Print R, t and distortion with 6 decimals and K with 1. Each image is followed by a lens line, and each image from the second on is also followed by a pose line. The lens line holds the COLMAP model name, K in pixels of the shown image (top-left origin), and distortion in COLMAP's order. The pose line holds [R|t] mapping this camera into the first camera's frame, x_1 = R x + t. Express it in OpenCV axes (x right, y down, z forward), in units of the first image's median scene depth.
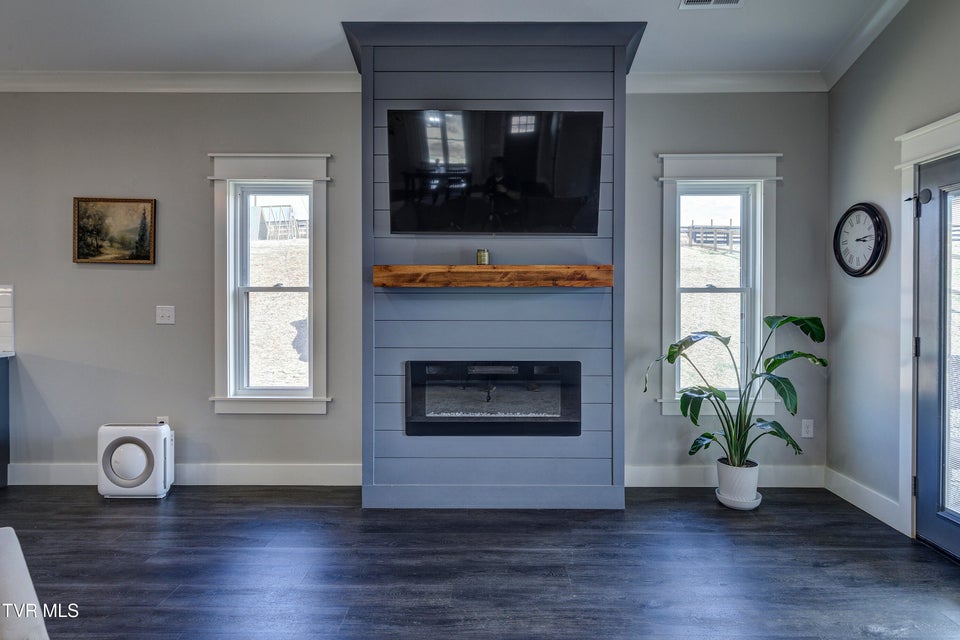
lens RADIAL K [[553.6, 0, 481.4], [0, 553.6, 306.6], [0, 0, 1]] dist [-0.000362, 0.000642]
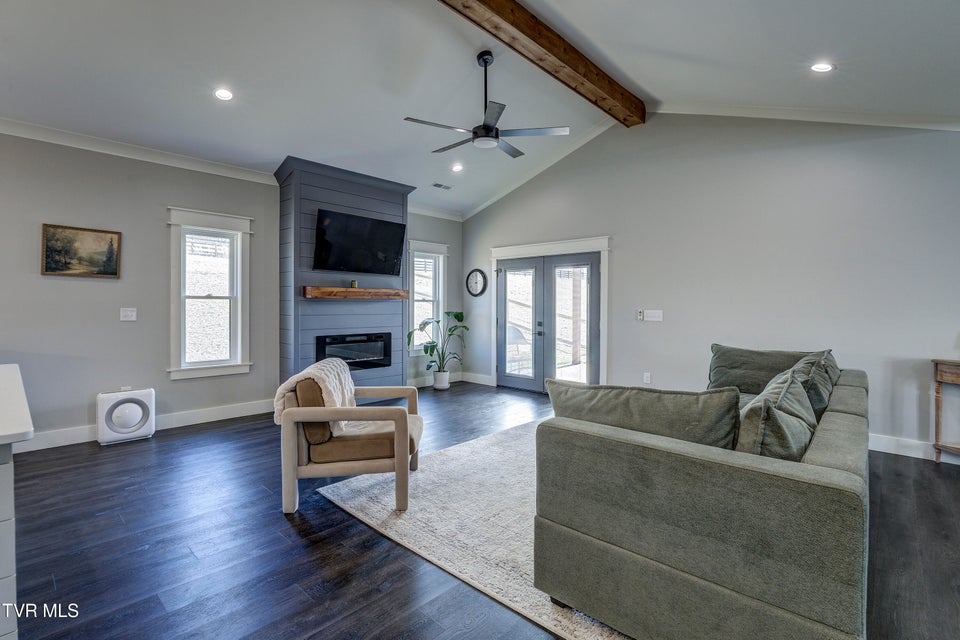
lens RADIAL K [[449.1, 0, 480.0], [0, 449.1, 320.0], [0, 0, 1]] dist [-0.038233, -0.000095]
pose [[0.677115, -0.020162, 0.735601, -0.809766], [0.007238, 0.999759, 0.020739, 0.012533], [-0.735841, -0.008718, 0.677098, -0.431747]]
